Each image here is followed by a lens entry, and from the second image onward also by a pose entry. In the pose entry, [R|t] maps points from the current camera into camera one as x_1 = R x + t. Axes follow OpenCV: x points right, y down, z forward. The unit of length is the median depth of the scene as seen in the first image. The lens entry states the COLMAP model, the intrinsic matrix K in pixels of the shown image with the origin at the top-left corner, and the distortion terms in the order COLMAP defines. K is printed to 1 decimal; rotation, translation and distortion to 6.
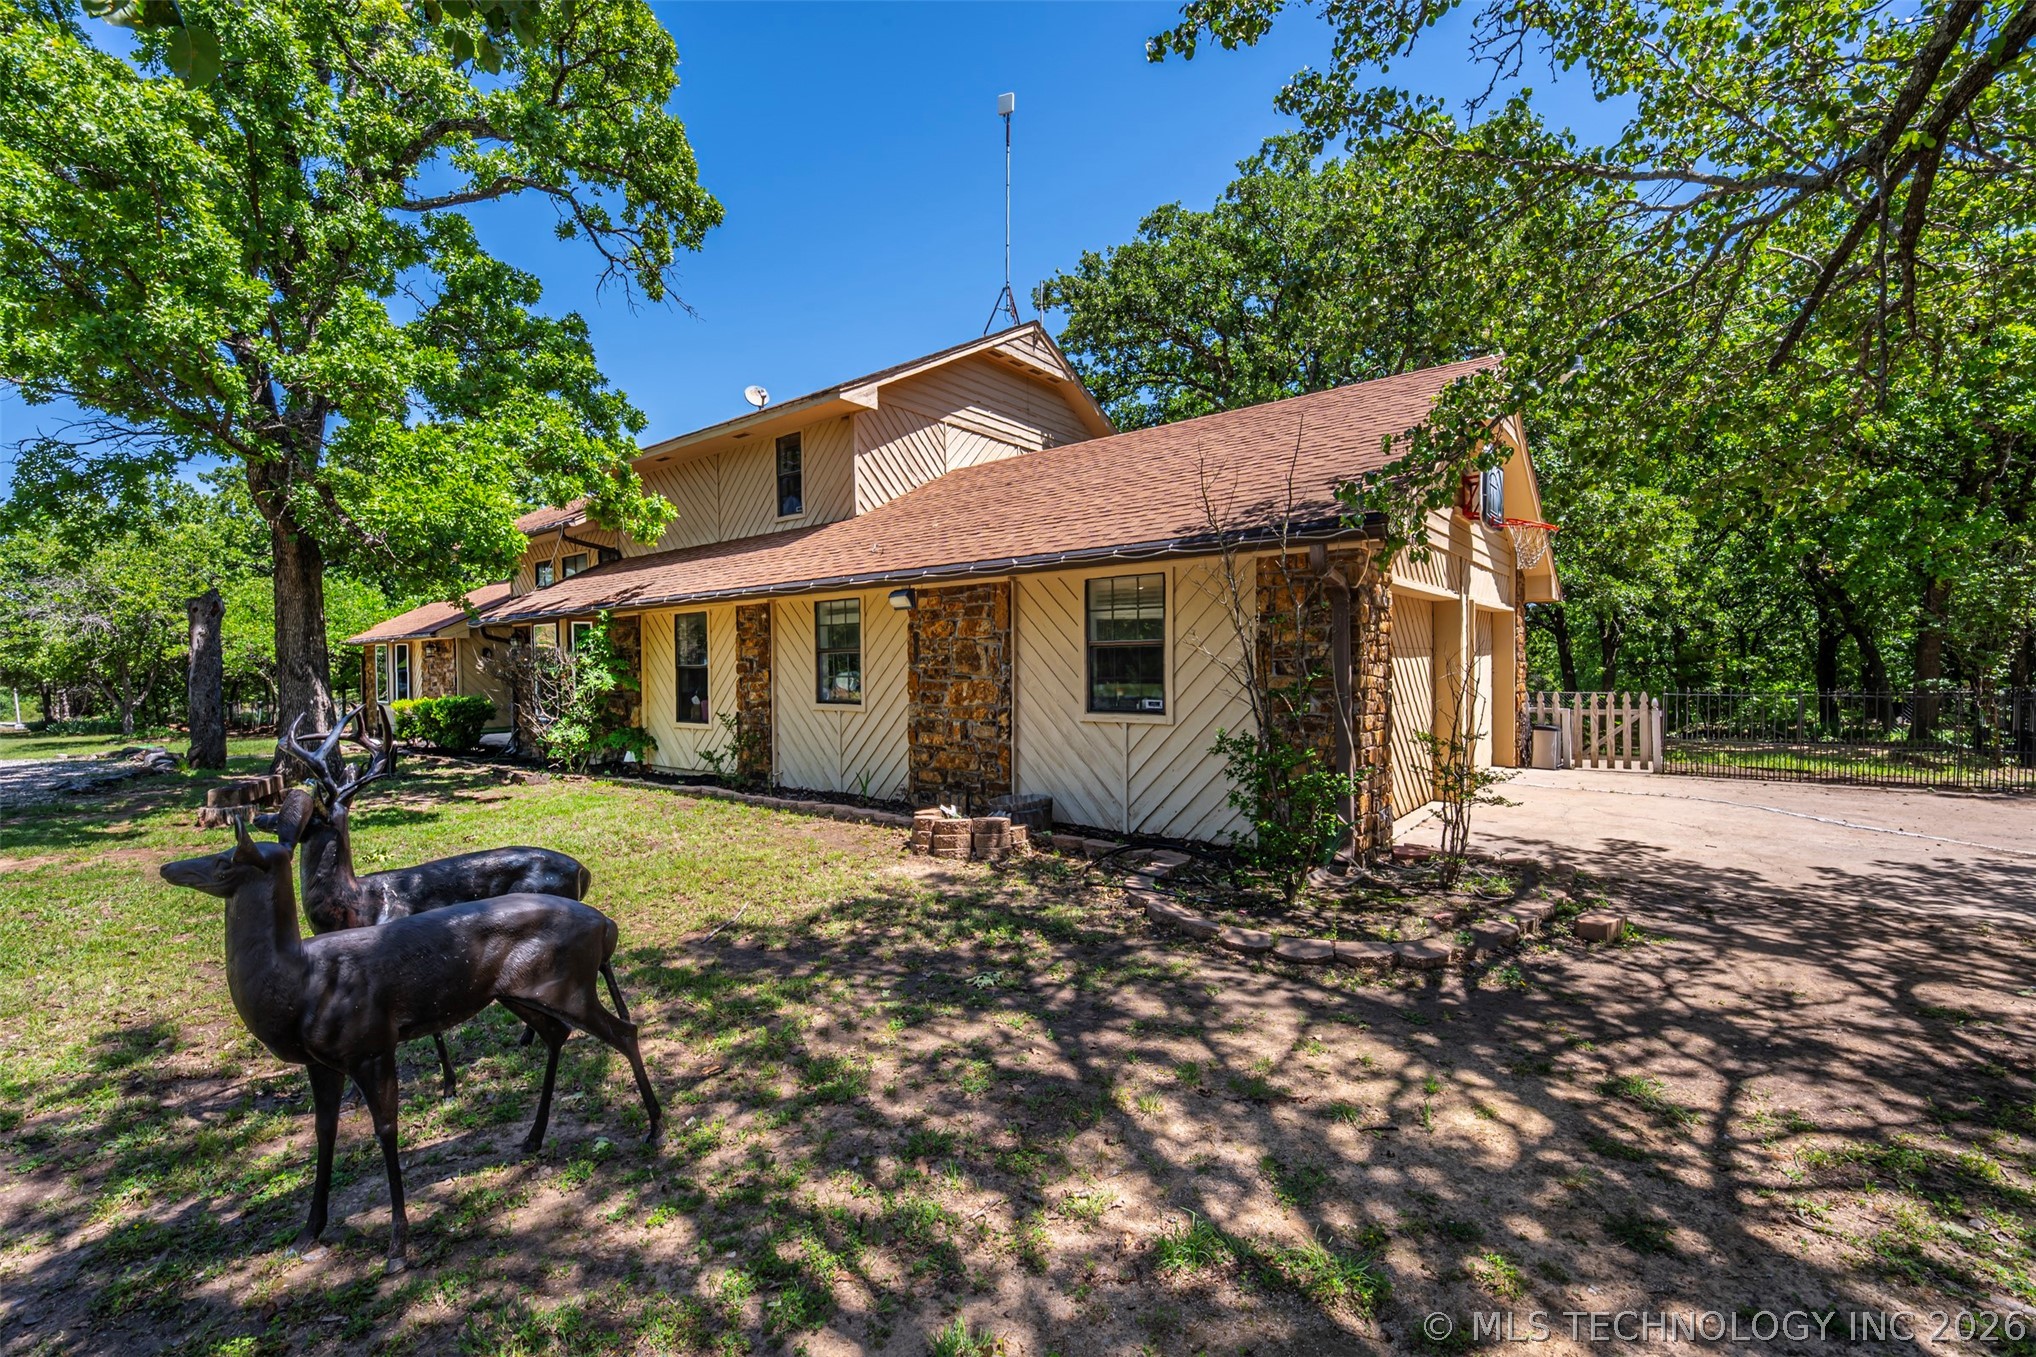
lens RADIAL K [[849.4, 0, 1021.9], [0, 849.4, 676.3], [0, 0, 1]] dist [0.000977, -0.010294]
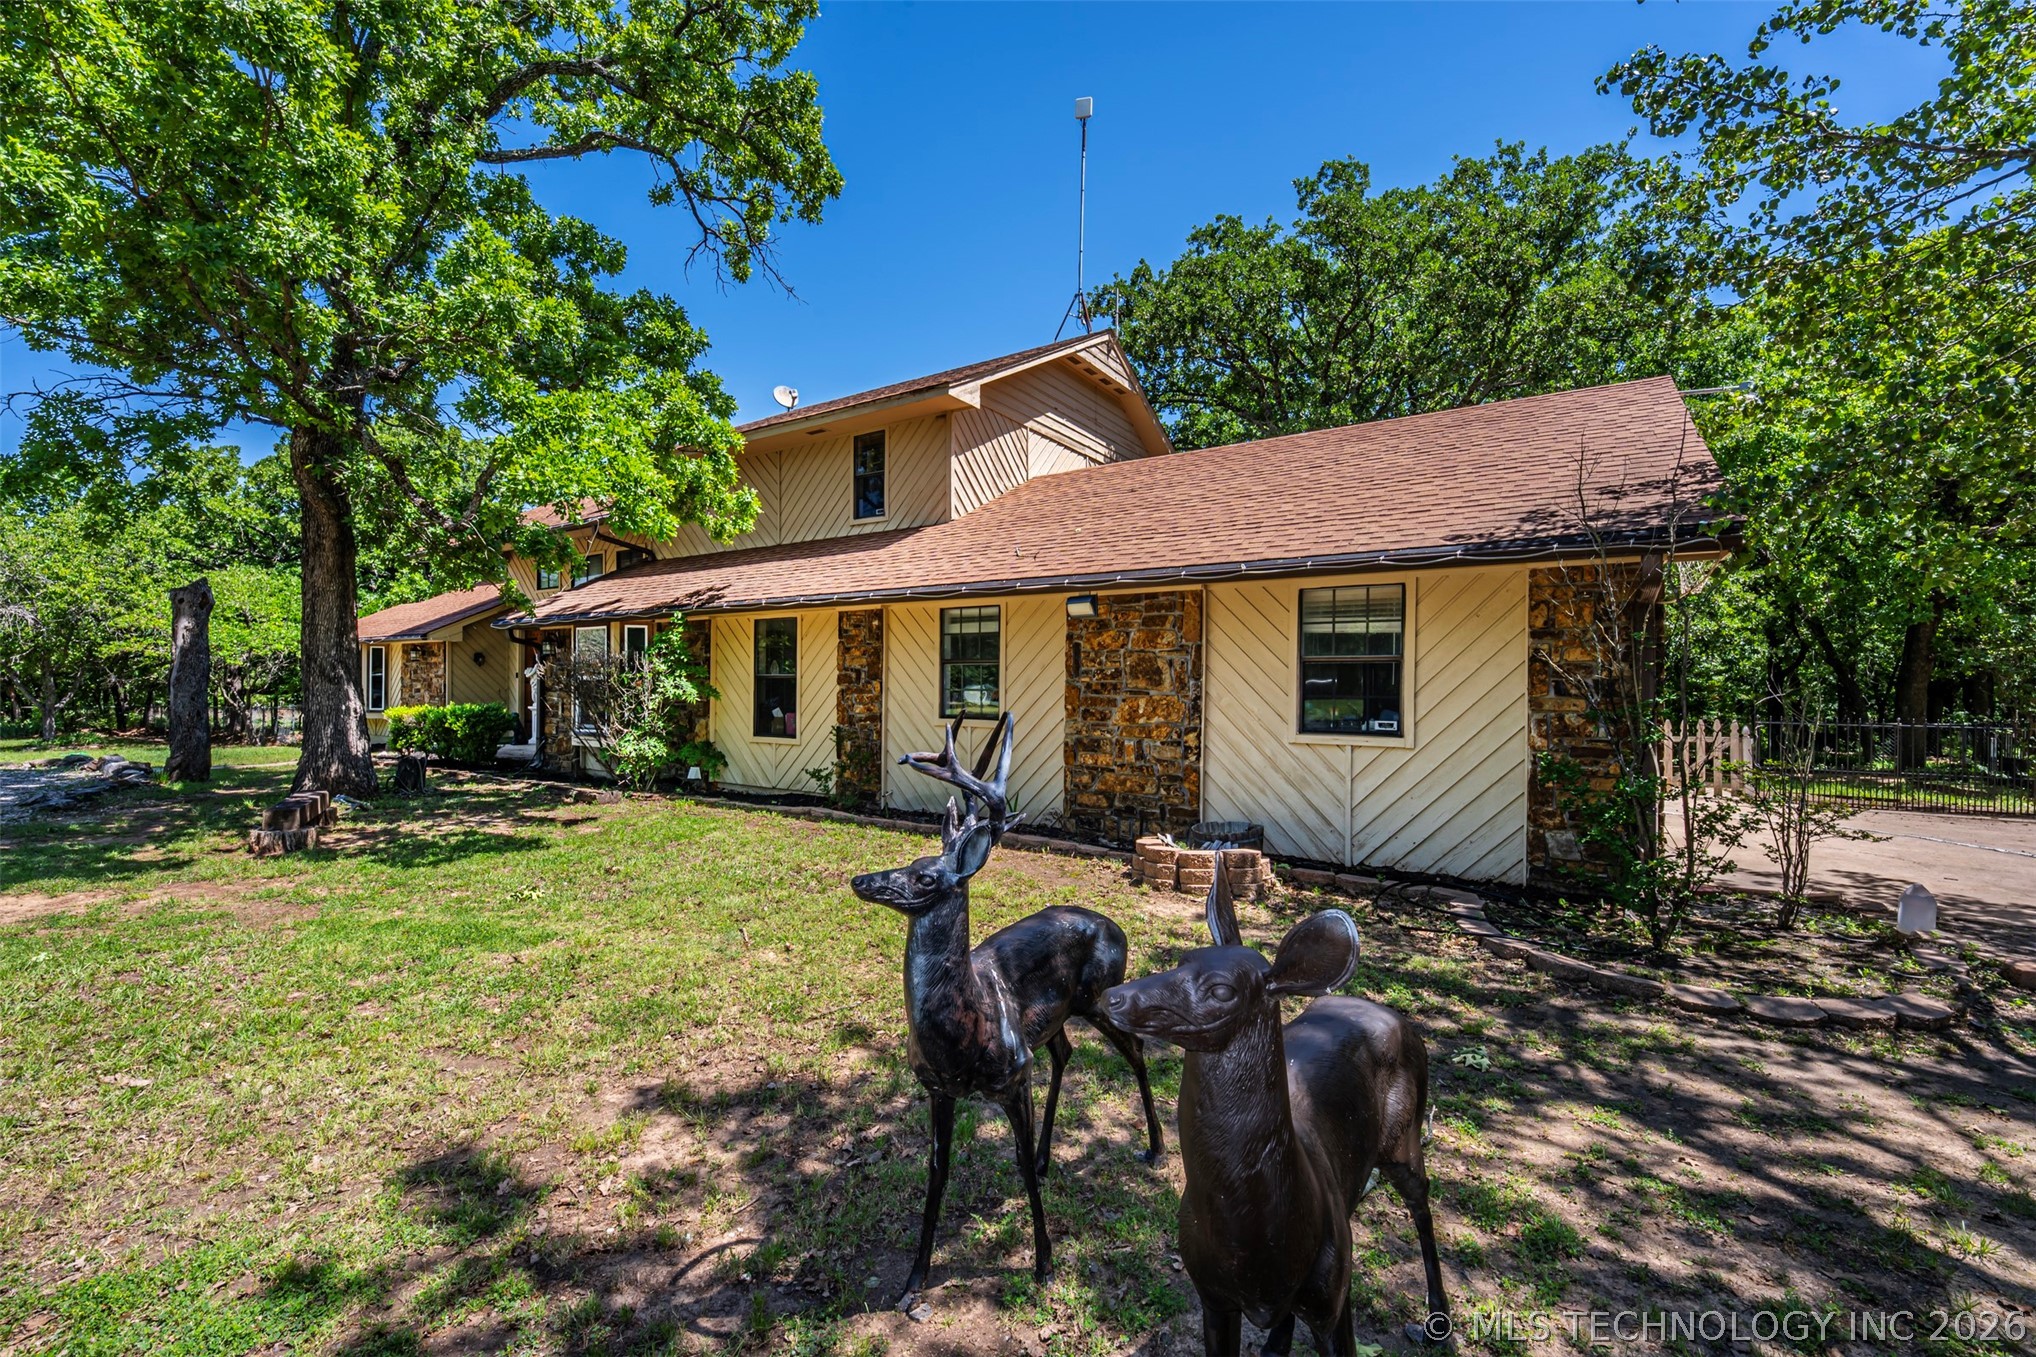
lens RADIAL K [[833.8, 0, 1019.2], [0, 833.8, 679.8], [0, 0, 1]] dist [0.000562, -0.009742]
pose [[0.996715, 0.019941, 0.078497, -0.214990], [-0.018481, 0.999643, -0.019278, 0.005455], [-0.078853, 0.017764, 0.996728, 0.085549]]
